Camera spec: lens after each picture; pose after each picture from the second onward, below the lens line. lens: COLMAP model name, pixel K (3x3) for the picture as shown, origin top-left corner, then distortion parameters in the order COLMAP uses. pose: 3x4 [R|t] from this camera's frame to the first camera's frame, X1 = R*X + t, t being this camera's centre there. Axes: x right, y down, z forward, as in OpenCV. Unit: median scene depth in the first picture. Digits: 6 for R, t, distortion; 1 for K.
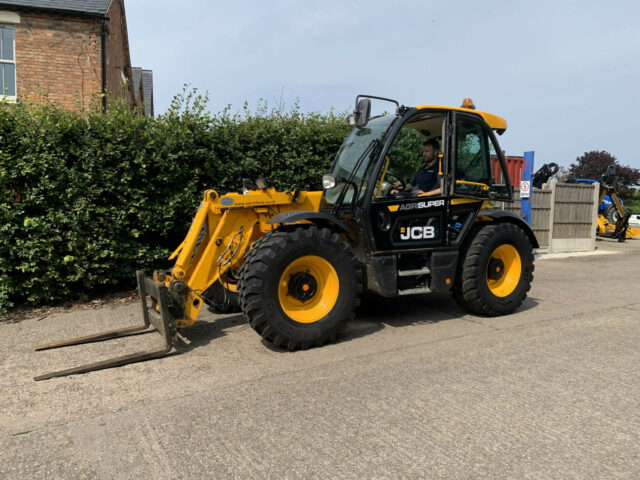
lens RADIAL K [[489.3, 0, 322.6], [0, 489.3, 238.1], [0, 0, 1]] dist [0.018596, -0.014069]
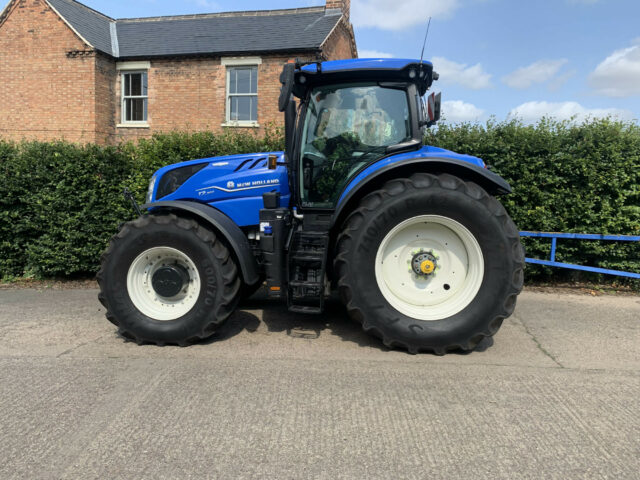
lens RADIAL K [[489.3, 0, 318.7], [0, 489.3, 237.4], [0, 0, 1]] dist [0.018596, -0.014069]
pose [[0.839737, 0.067963, -0.538724, 0.625672], [-0.063143, 0.997627, 0.027431, -0.067674], [0.539310, 0.010982, 0.842036, -0.002993]]
